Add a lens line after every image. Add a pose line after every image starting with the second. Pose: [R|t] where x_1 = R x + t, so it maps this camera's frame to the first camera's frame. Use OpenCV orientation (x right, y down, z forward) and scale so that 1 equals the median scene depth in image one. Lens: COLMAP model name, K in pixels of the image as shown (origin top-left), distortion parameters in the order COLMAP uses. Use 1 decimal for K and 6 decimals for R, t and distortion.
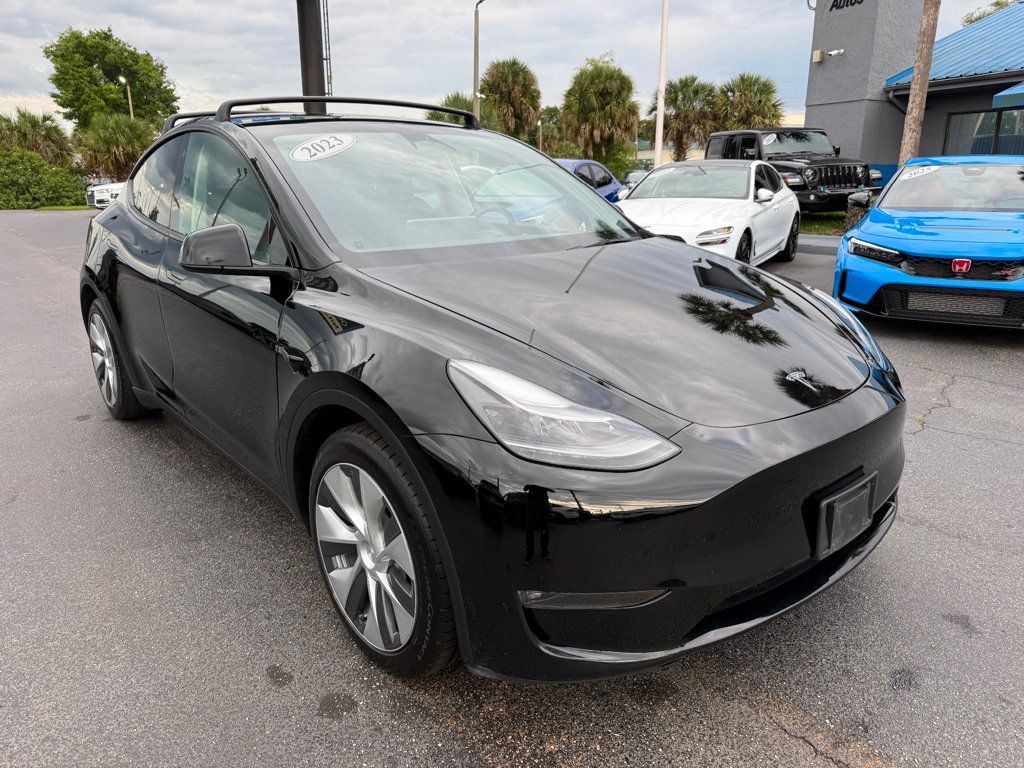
lens RADIAL K [[741.9, 0, 508.9], [0, 741.9, 390.8], [0, 0, 1]] dist [0.006194, -0.010827]
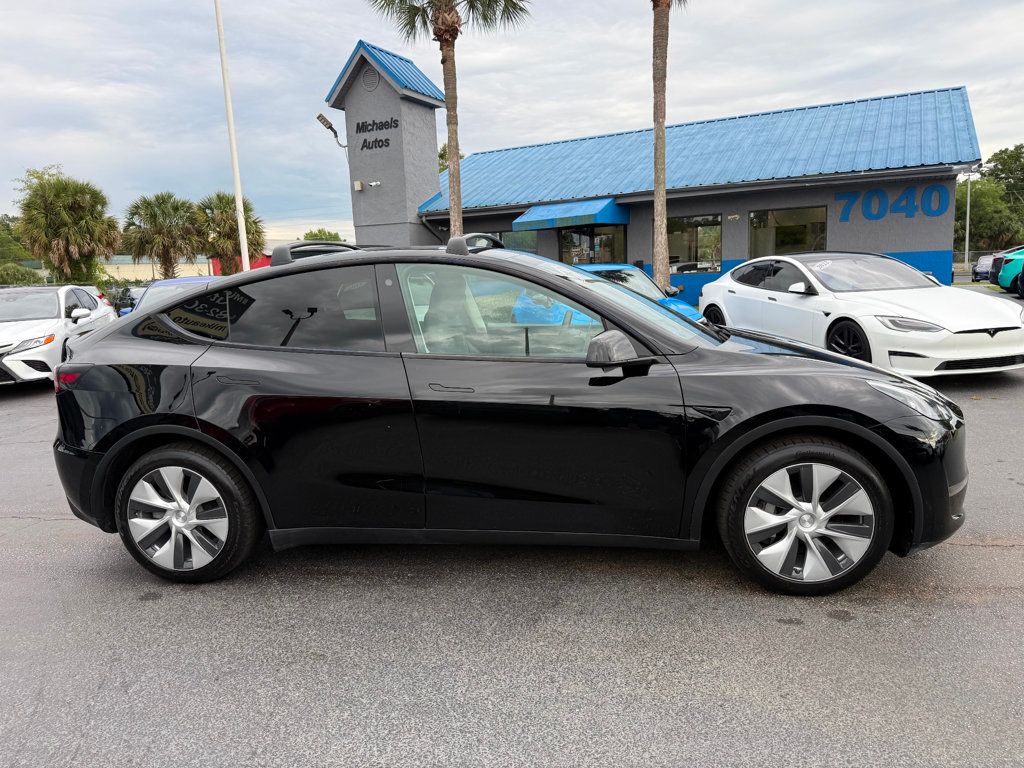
lens RADIAL K [[741.9, 0, 509.6], [0, 741.9, 388.8], [0, 0, 1]] dist [0.006194, -0.010827]
pose [[0.739723, -0.134451, 0.659342, -0.109800], [0.227329, 0.972160, -0.056804, -0.007069], [-0.633349, 0.191907, 0.749694, 0.011272]]
